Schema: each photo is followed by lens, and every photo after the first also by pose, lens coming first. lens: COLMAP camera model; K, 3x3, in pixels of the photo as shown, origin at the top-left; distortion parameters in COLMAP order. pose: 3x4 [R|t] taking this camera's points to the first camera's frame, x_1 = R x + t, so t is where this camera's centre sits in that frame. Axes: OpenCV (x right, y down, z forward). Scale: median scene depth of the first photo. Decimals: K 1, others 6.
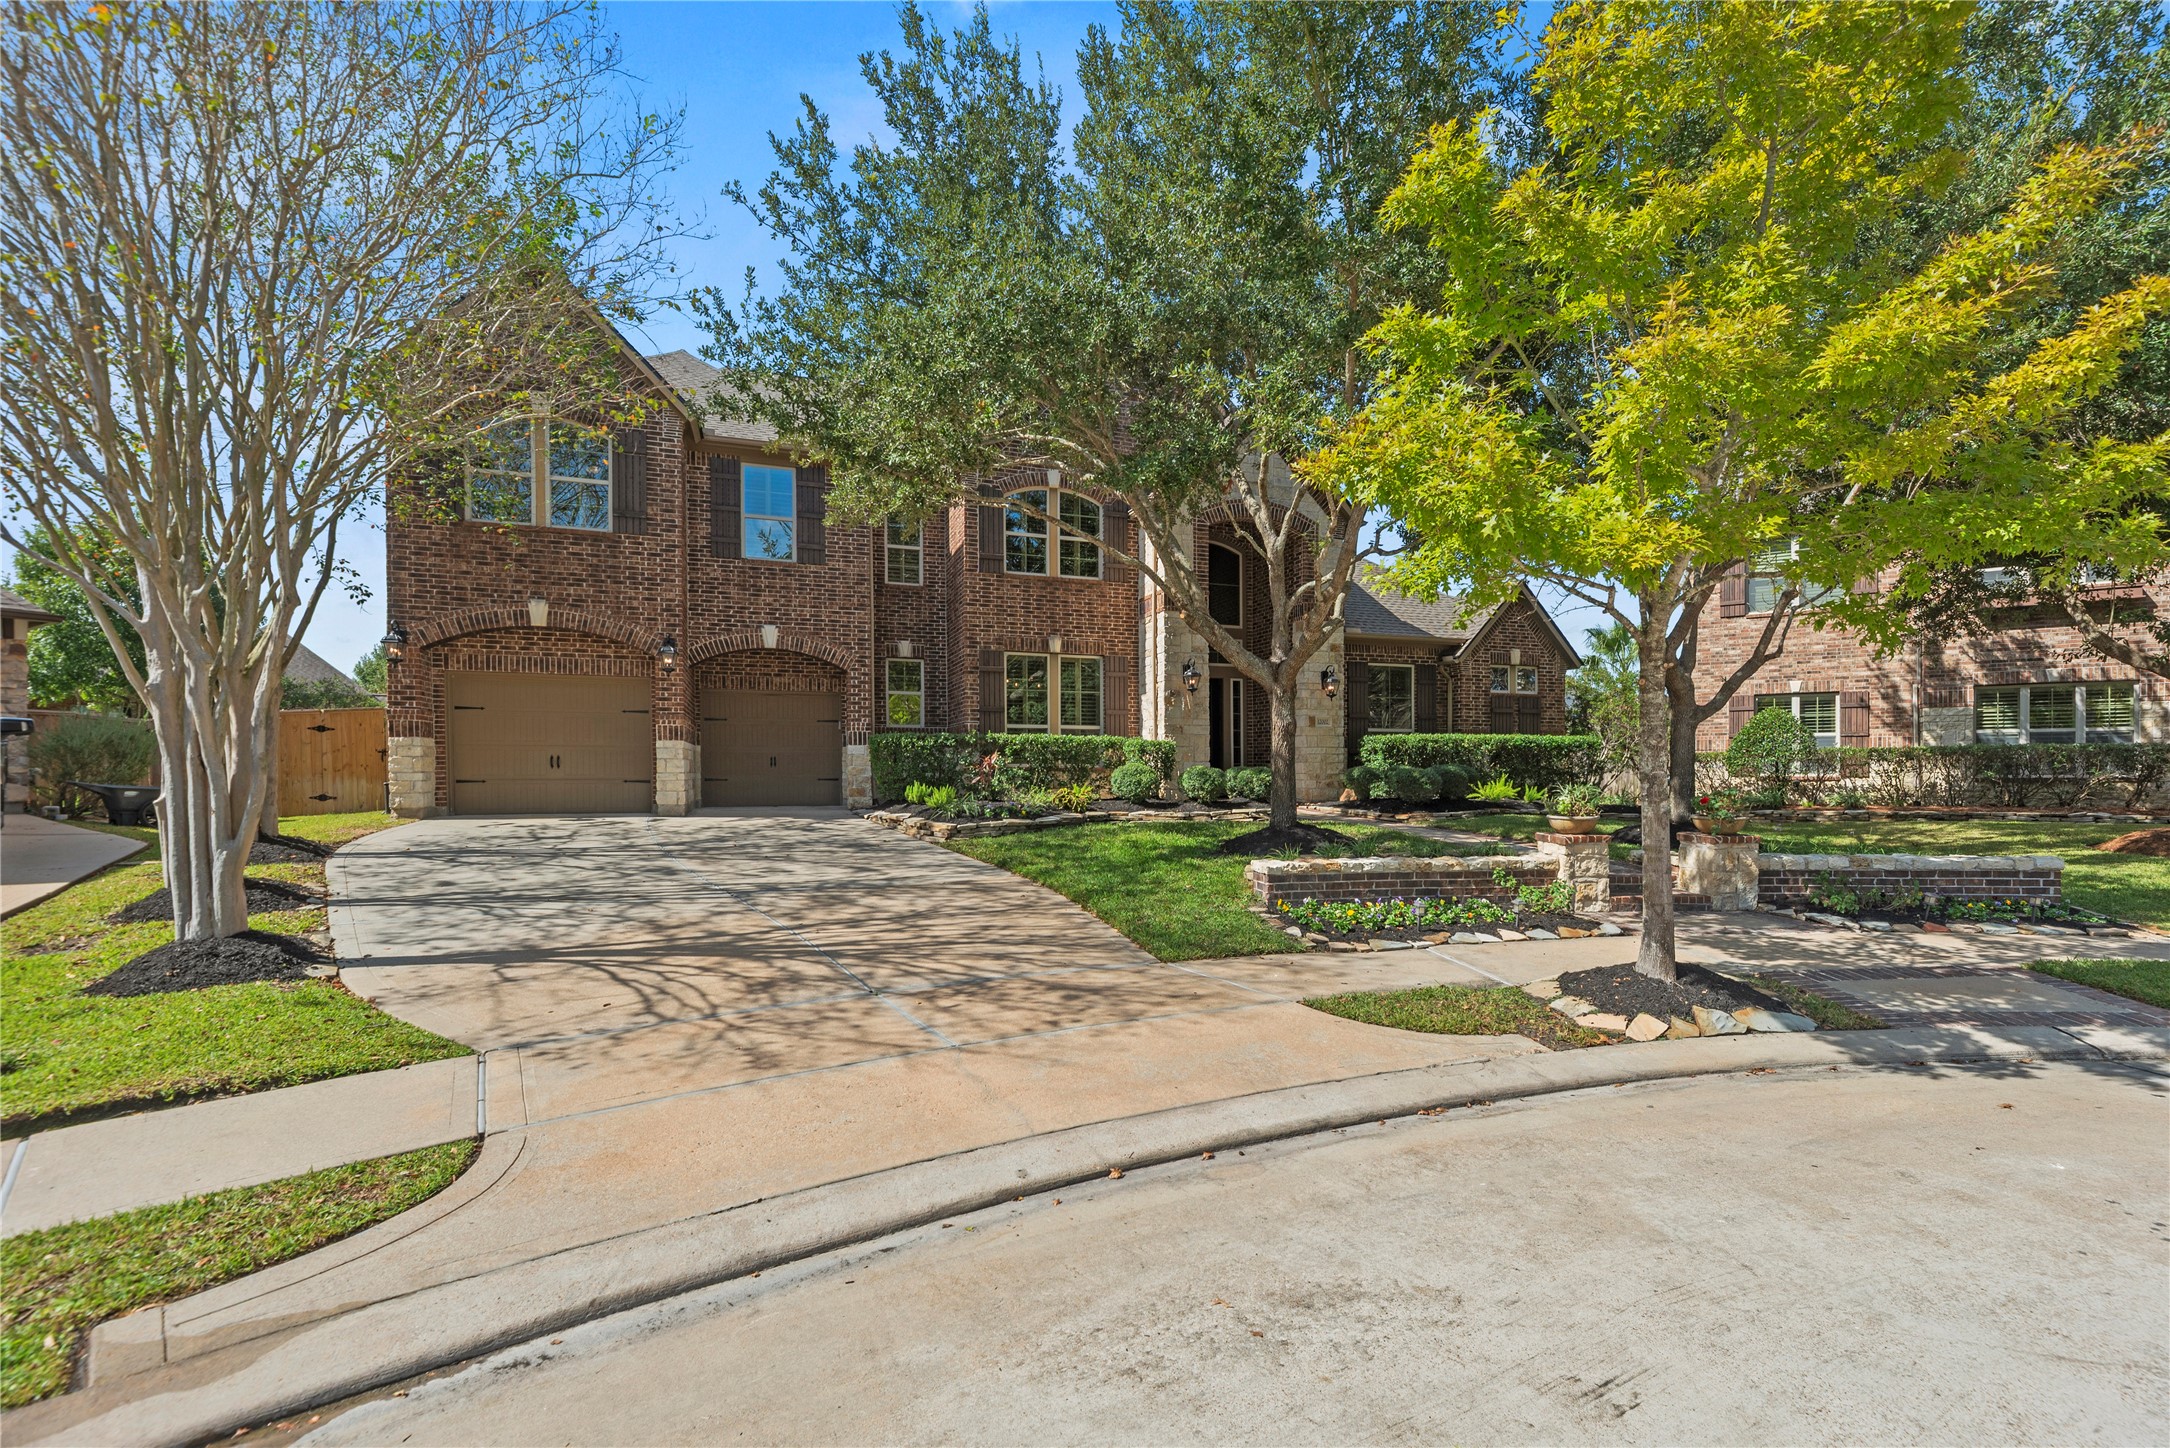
lens RADIAL K [[893.2, 0, 1087.5], [0, 893.2, 735.8], [0, 0, 1]] dist [0.000380, 0.000412]
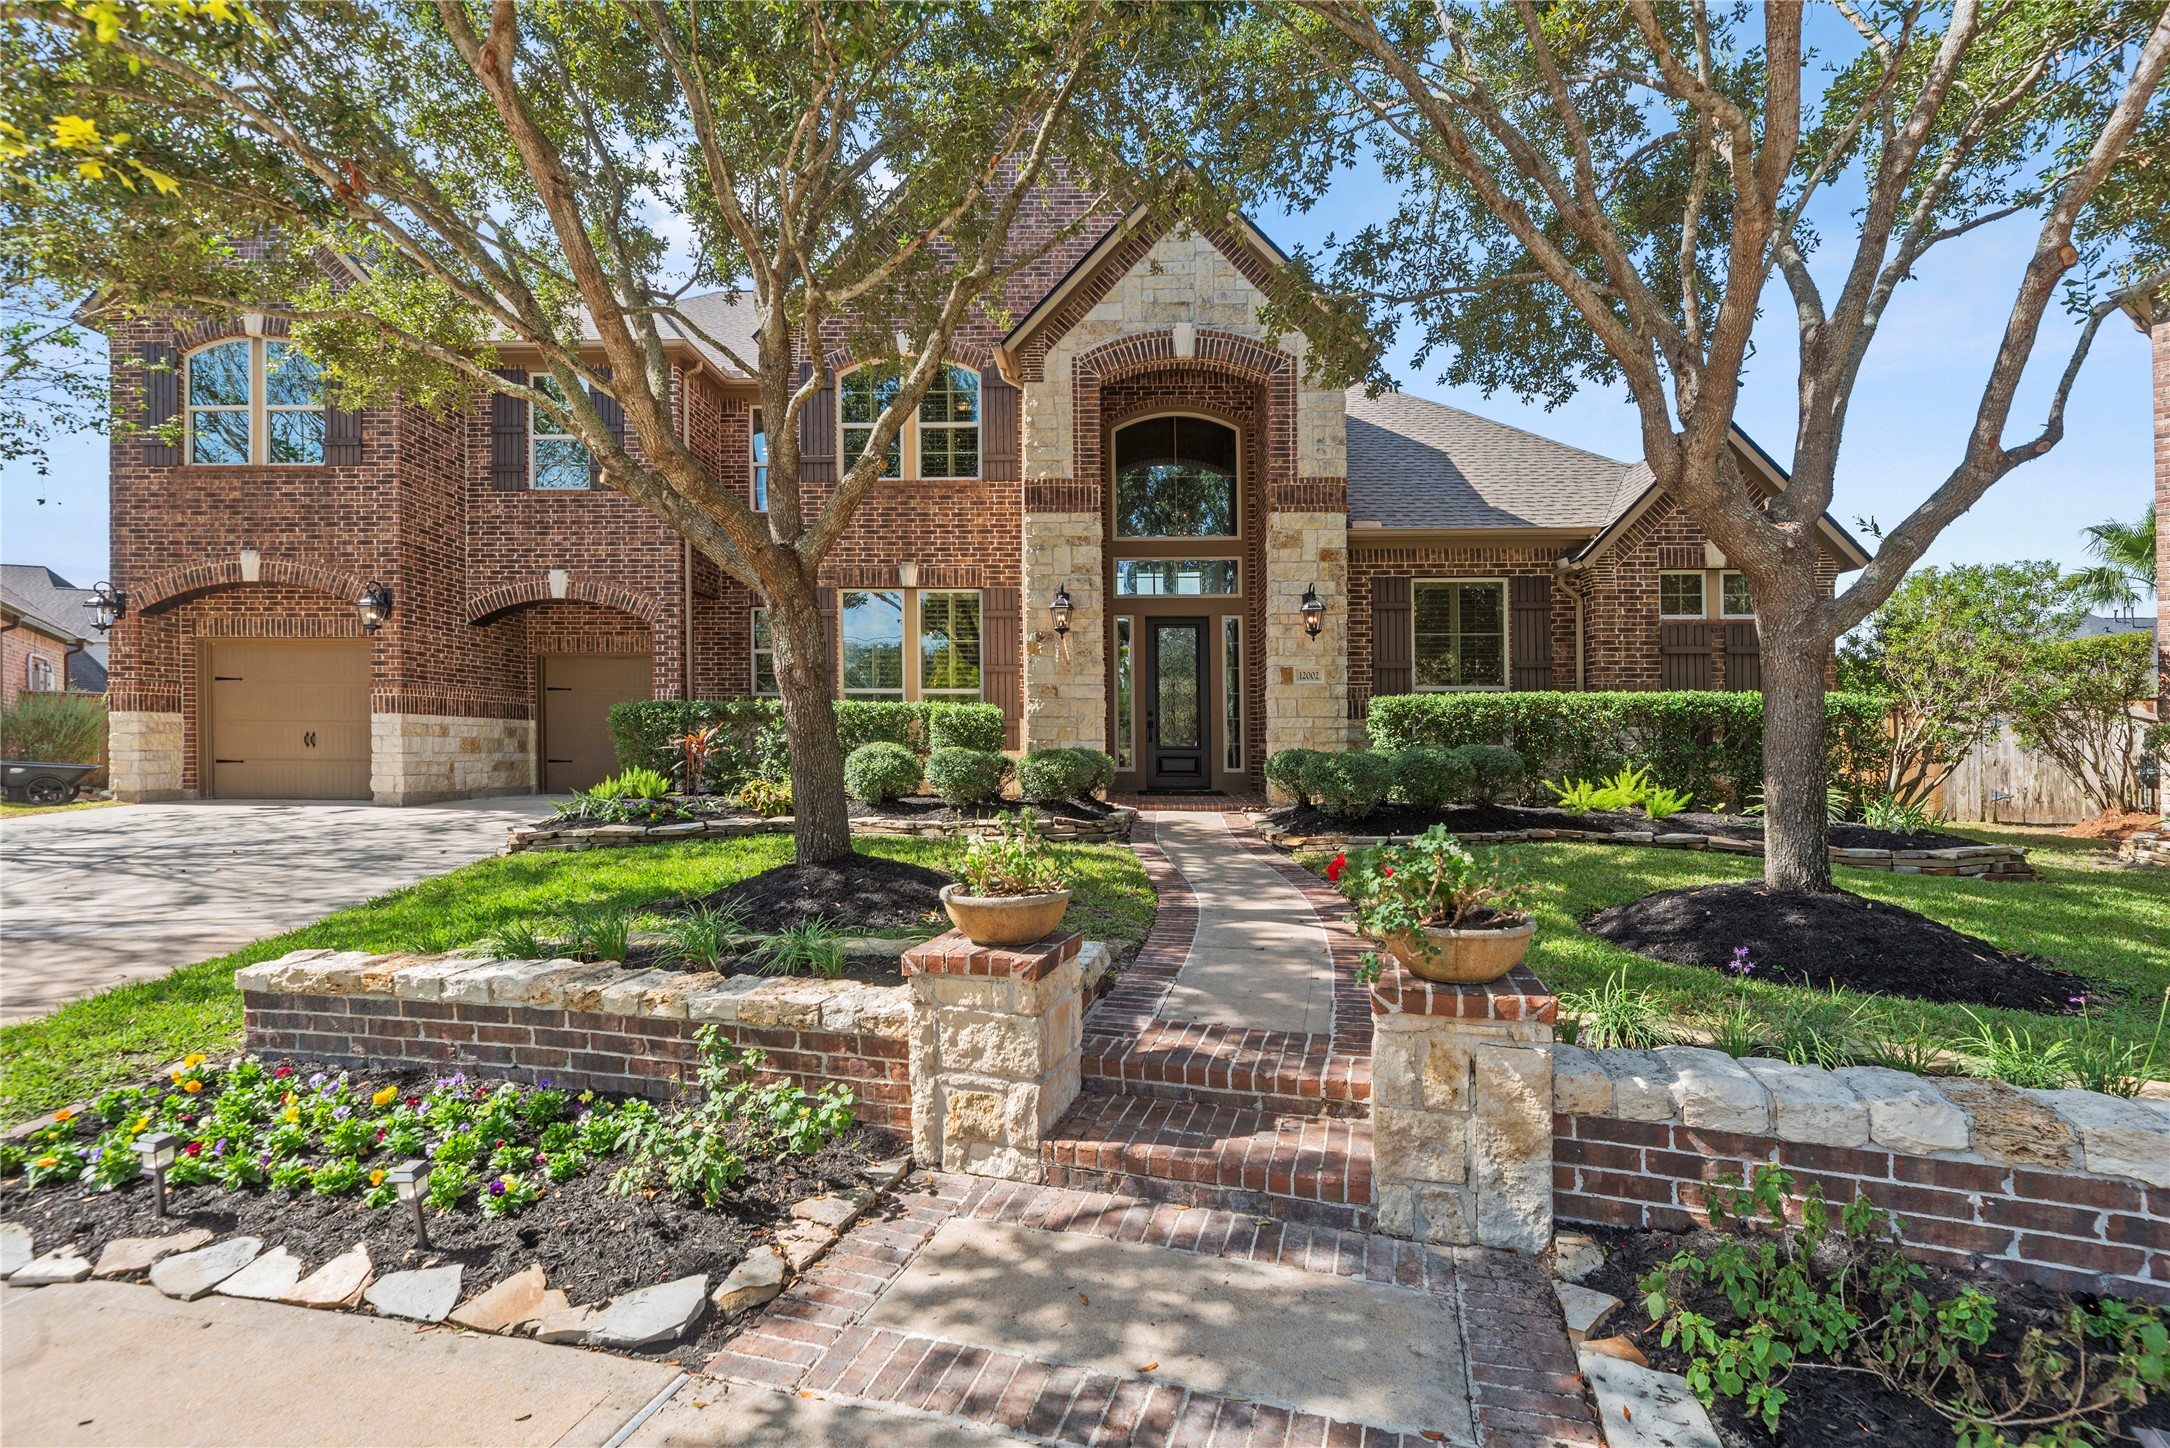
lens RADIAL K [[964.3, 0, 1083.7], [0, 964.3, 715.8], [0, 0, 1]] dist [-0.002179, -0.000113]
pose [[0.933957, -0.007857, -0.357298, 0.444896], [0.008626, 0.999963, 0.000558, 0.012271], [0.357280, -0.003603, 0.933990, 0.405646]]
